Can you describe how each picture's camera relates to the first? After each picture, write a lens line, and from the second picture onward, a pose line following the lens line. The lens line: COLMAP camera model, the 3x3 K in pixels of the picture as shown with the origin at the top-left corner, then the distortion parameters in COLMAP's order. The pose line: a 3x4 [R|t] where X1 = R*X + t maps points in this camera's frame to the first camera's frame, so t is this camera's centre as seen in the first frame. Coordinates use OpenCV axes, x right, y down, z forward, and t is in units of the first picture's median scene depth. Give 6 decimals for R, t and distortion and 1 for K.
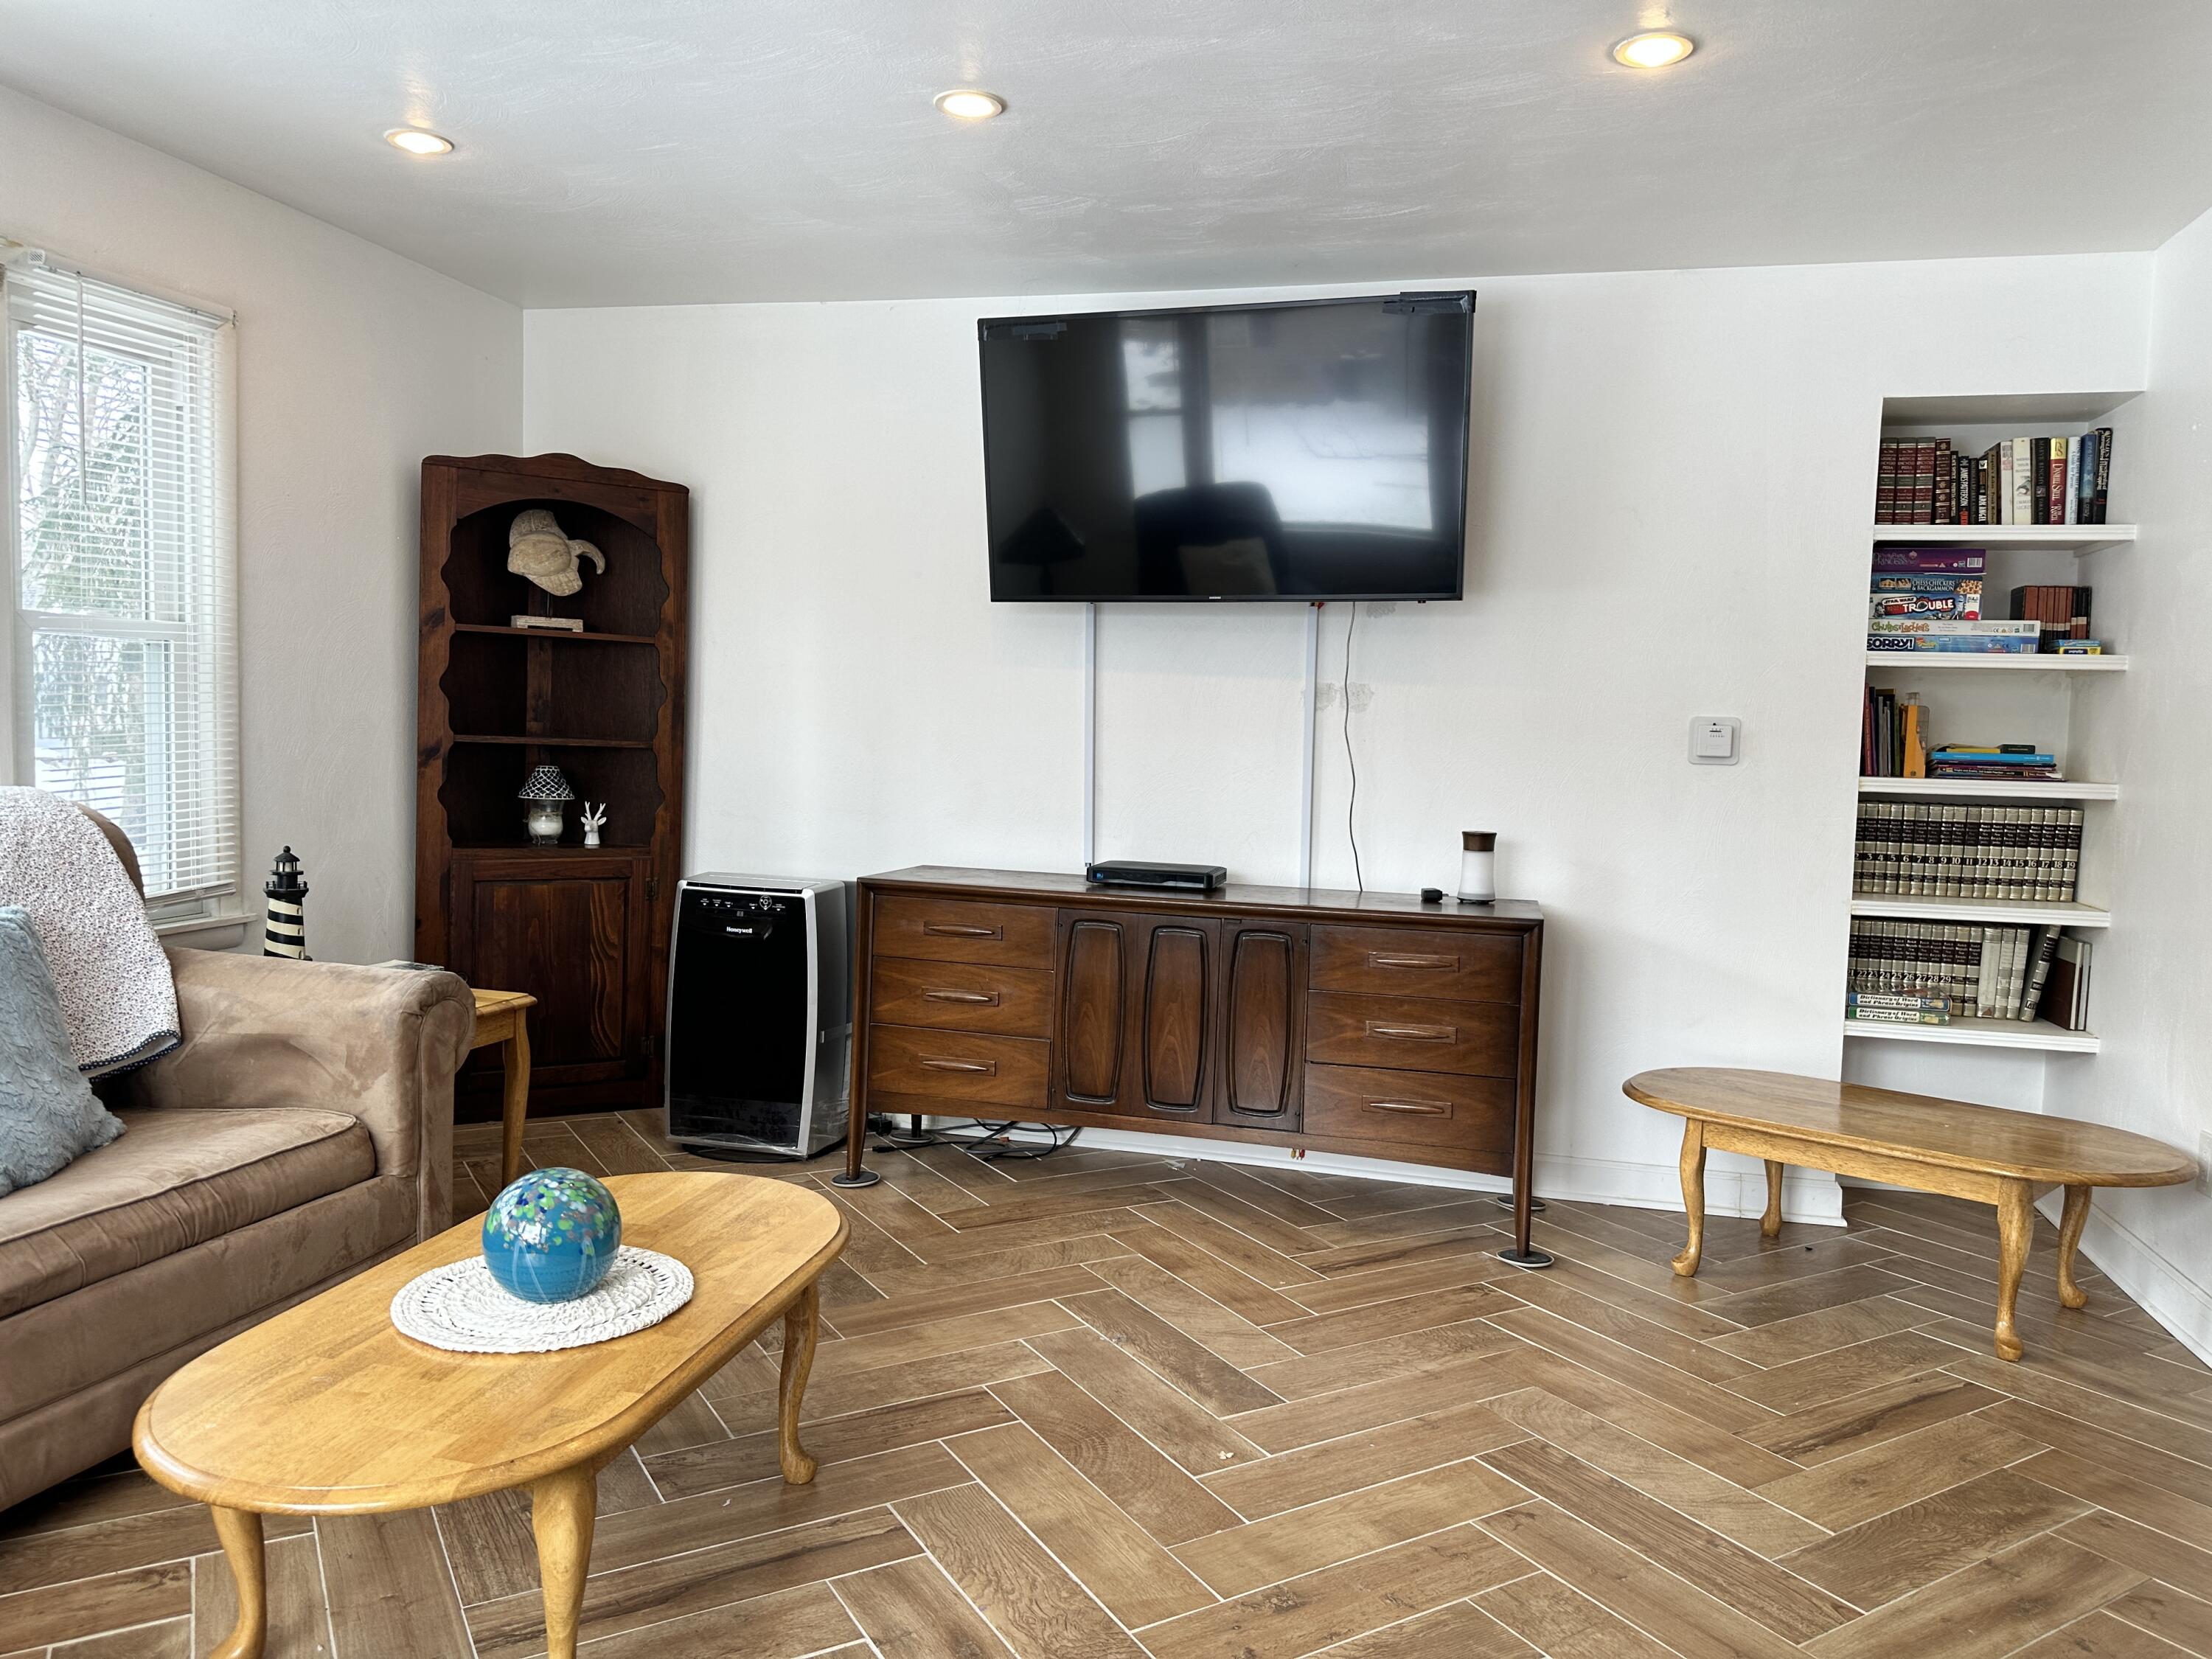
lens RADIAL K [[1533.0, 0, 1099.9], [0, 1533.0, 836.3], [0, 0, 1]] dist [0.003754, -0.003888]
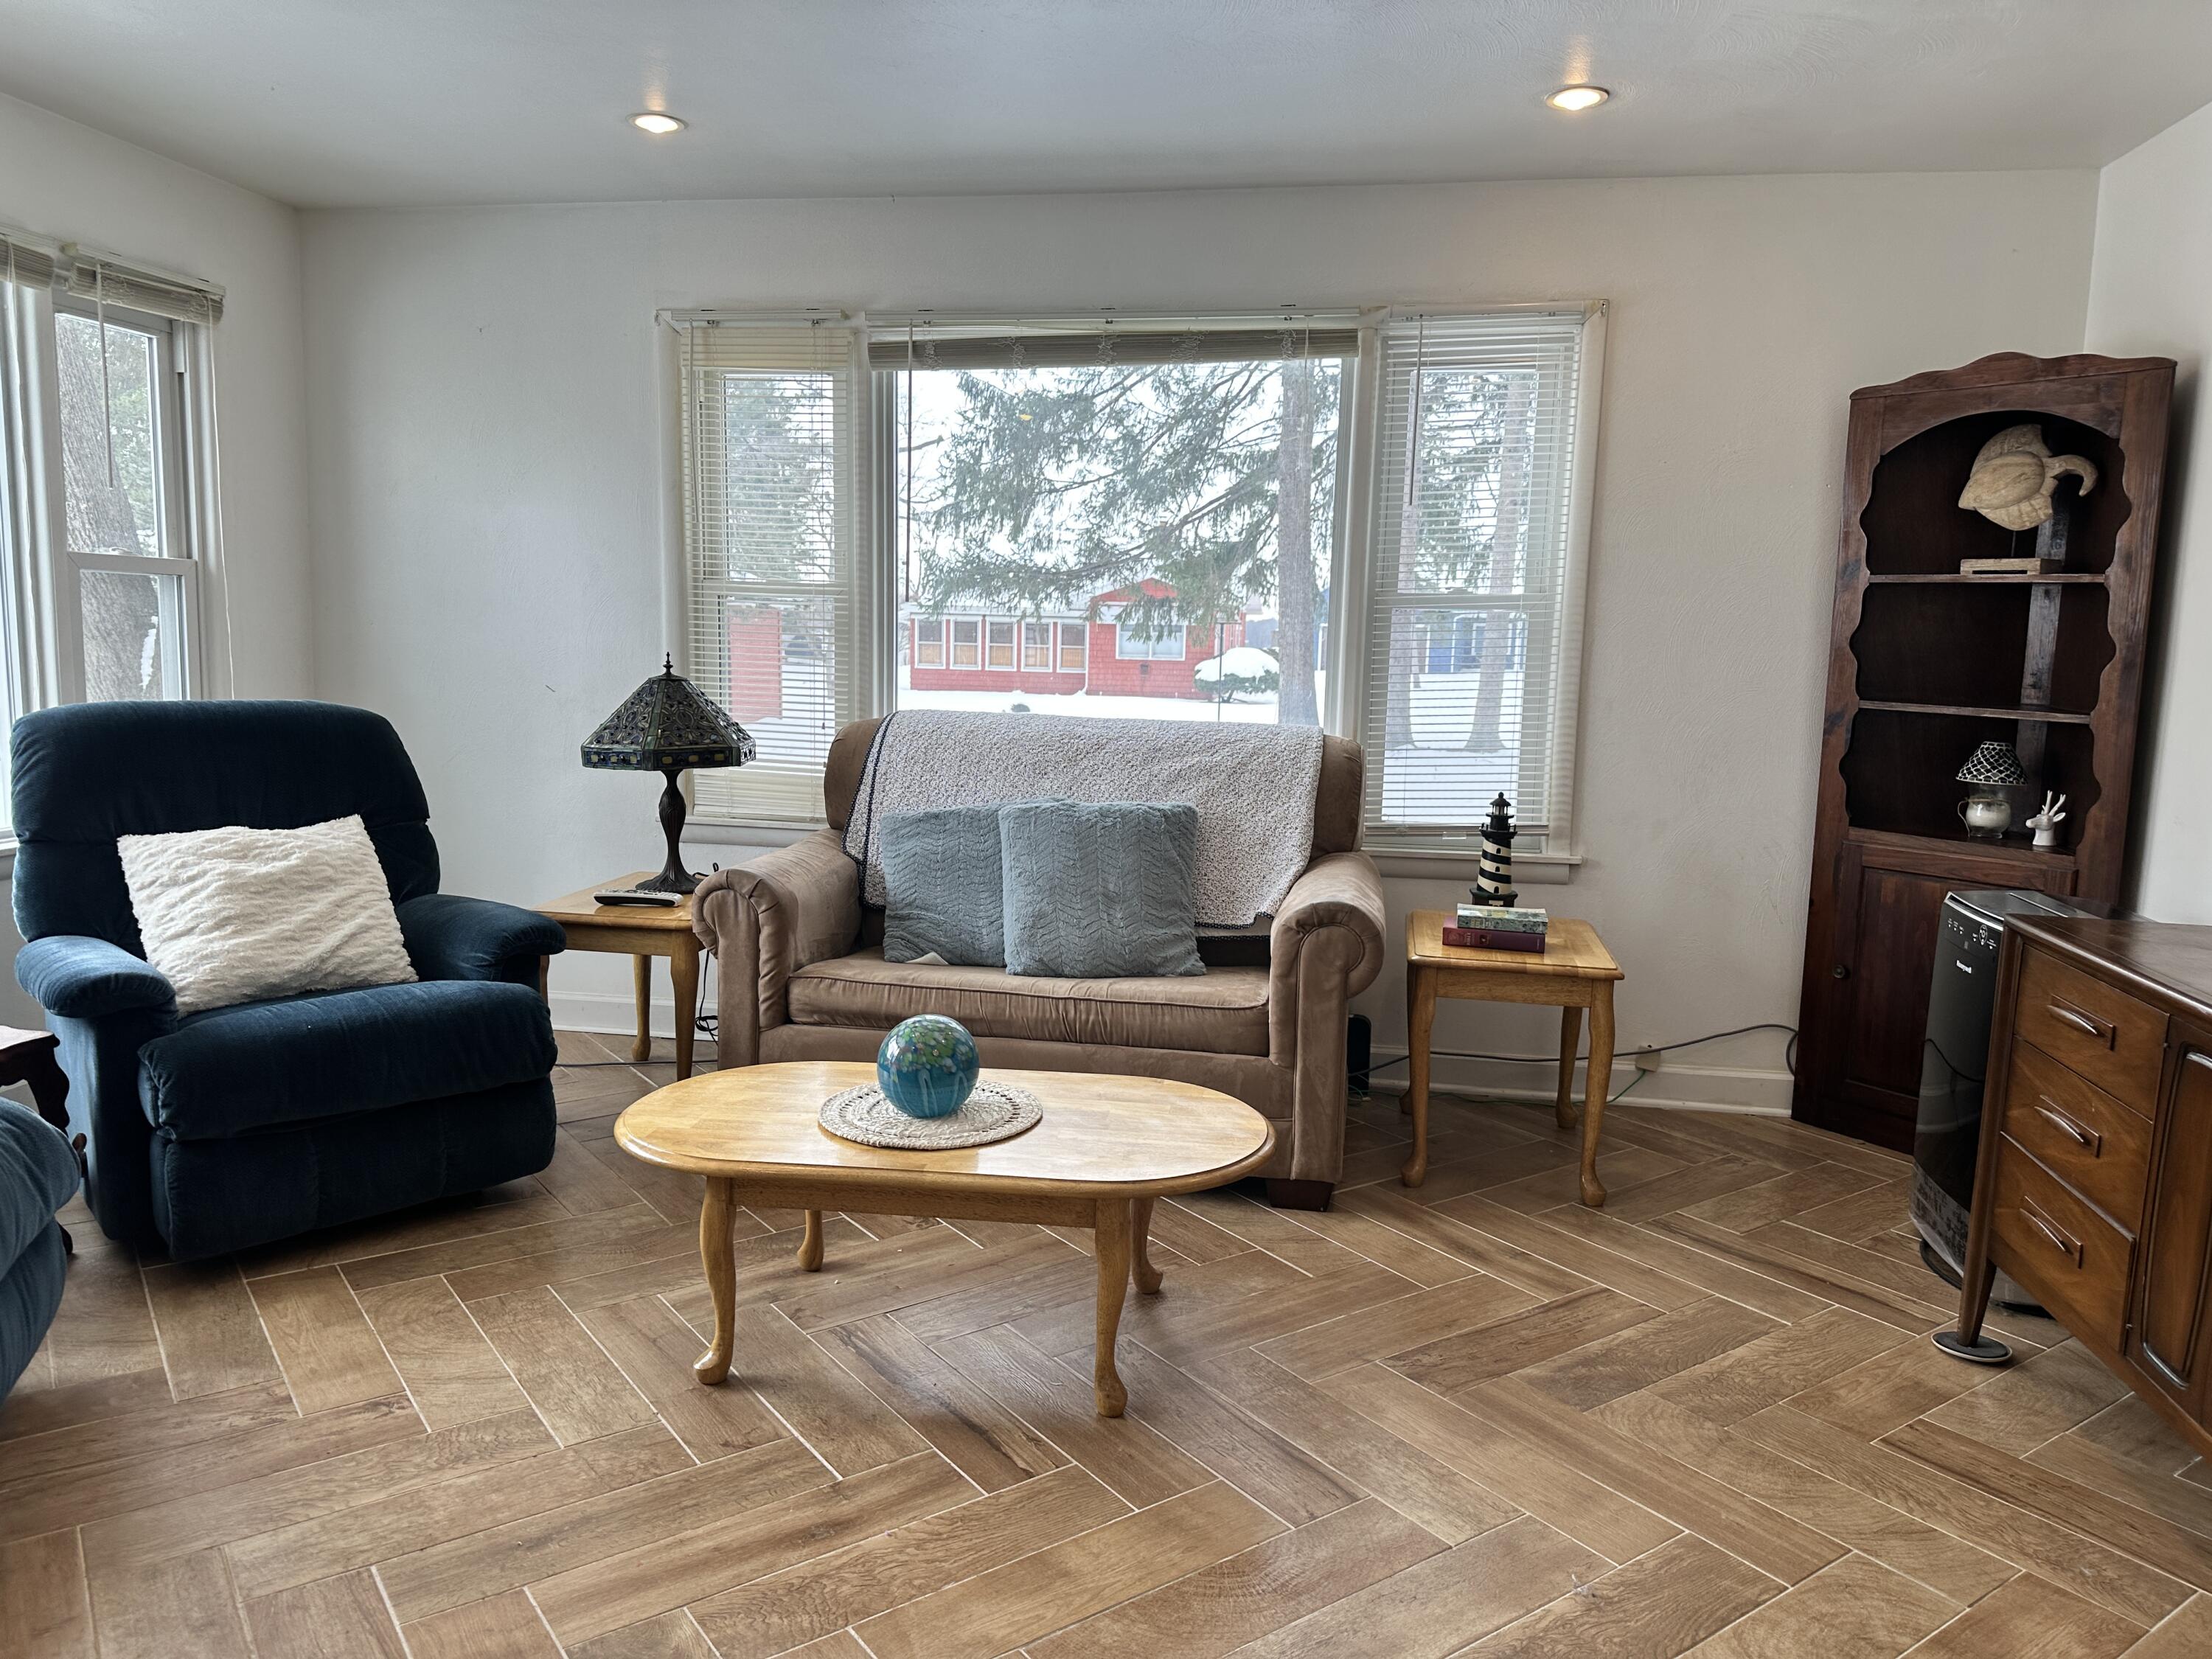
lens RADIAL K [[1533.0, 0, 1097.5], [0, 1533.0, 826.7], [0, 0, 1]] dist [0.003754, -0.003888]
pose [[0.089536, 0.094809, -0.991461, 0.420443], [-0.089839, 0.992170, 0.086764, -0.030196], [0.991924, 0.081303, 0.097352, 0.465450]]
